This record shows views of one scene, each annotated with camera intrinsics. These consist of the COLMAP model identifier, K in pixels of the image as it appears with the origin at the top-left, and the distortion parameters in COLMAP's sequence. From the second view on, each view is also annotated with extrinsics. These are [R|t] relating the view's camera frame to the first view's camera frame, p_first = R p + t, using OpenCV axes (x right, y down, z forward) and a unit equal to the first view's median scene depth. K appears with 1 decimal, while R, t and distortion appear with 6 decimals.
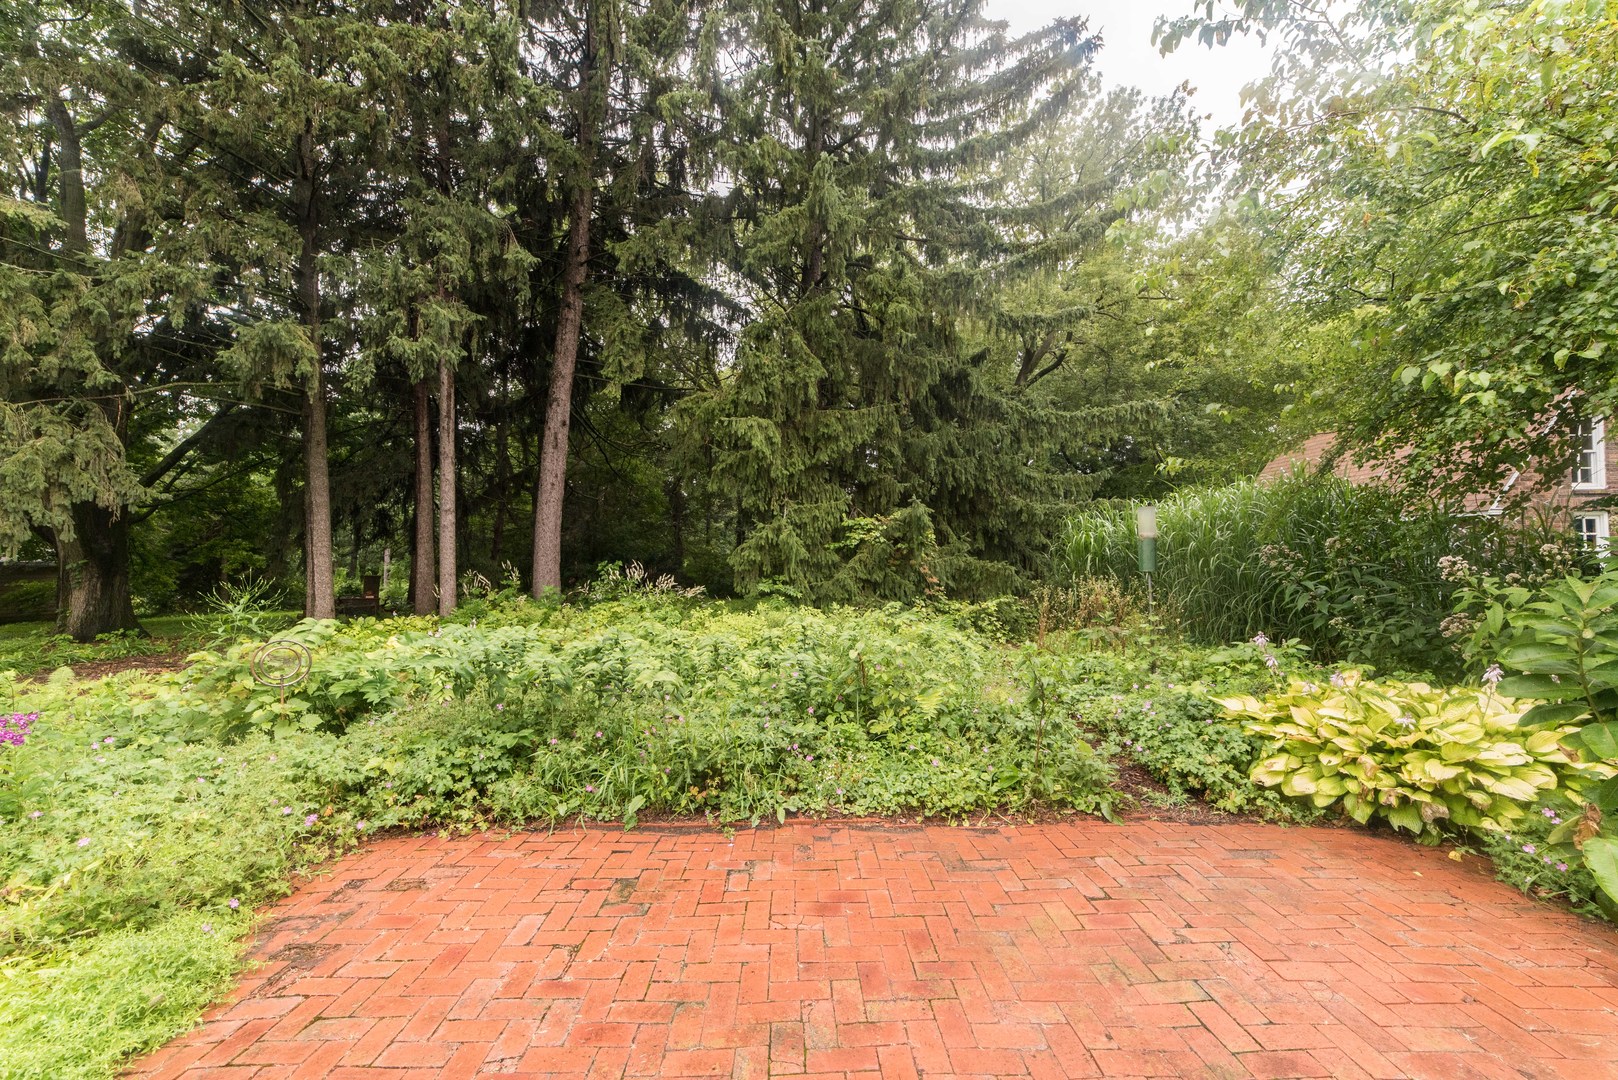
lens RADIAL K [[643.9, 0, 789.8], [0, 643.9, 542.5], [0, 0, 1]] dist [-0.017470, 0.007337]
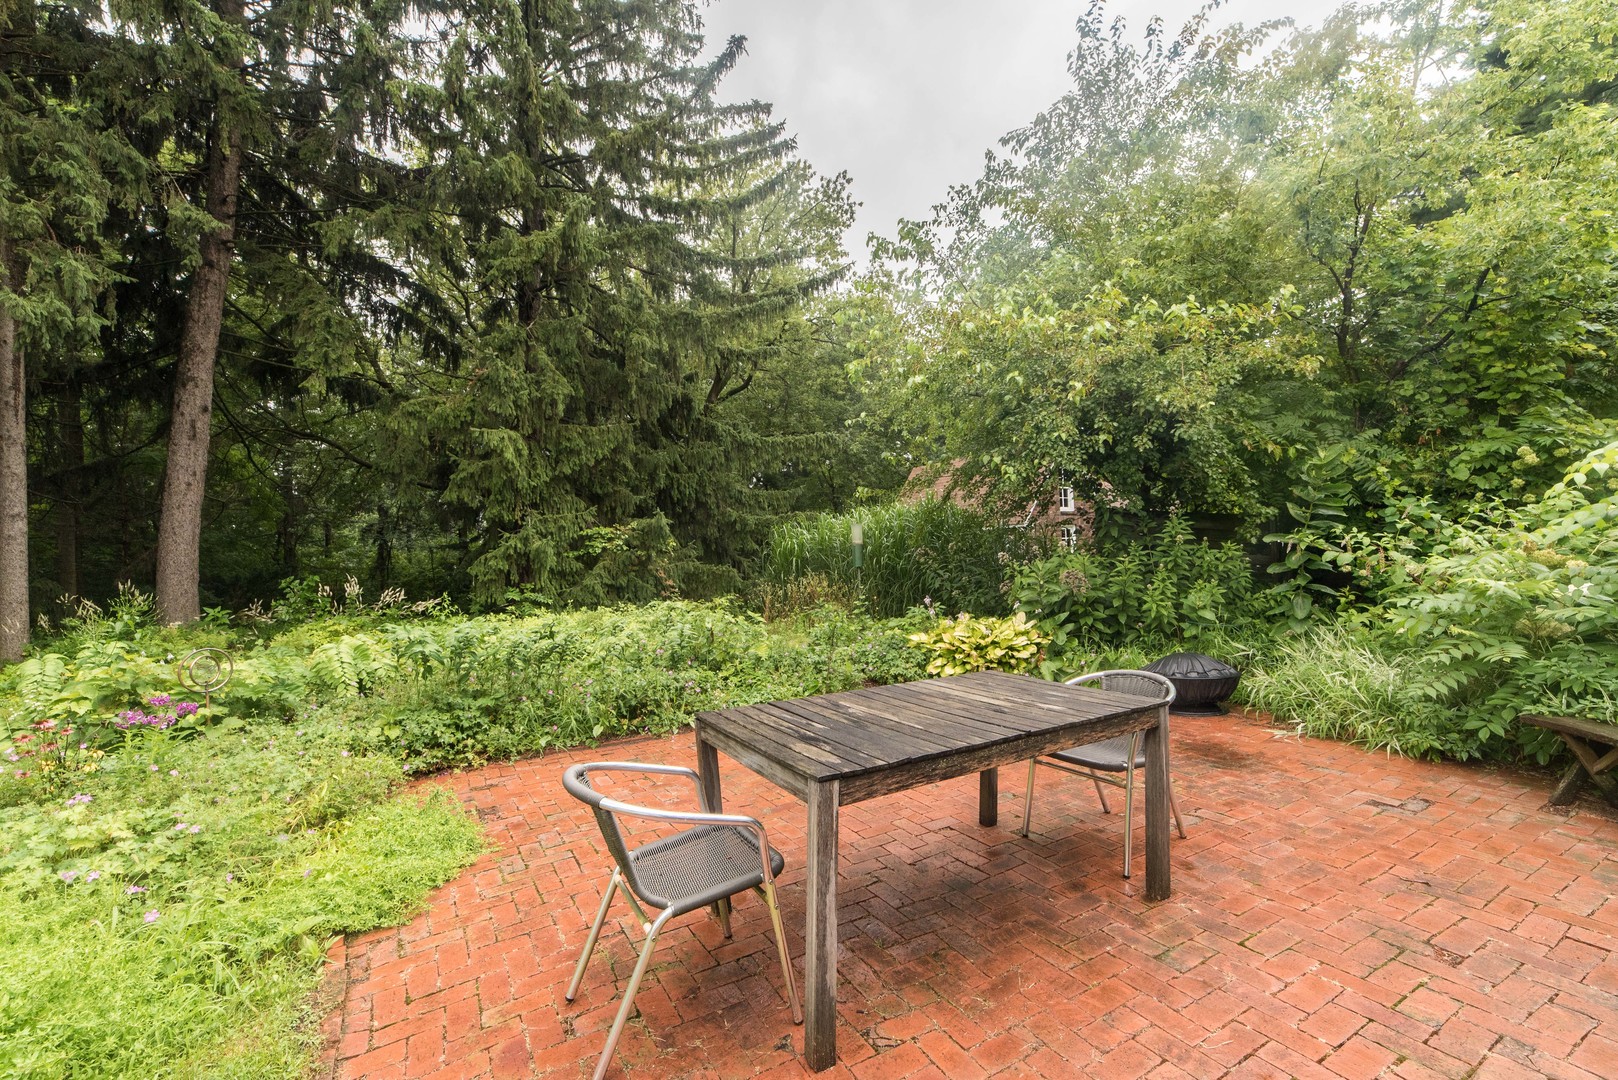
lens RADIAL K [[651.4, 0, 814.6], [0, 651.4, 542.4], [0, 0, 1]] dist [-0.012915, 0.008038]
pose [[0.871284, -0.009485, 0.490687, -0.133311], [0.014684, 0.999869, -0.006747, -0.001177], [-0.490559, 0.013084, 0.871310, -0.136150]]
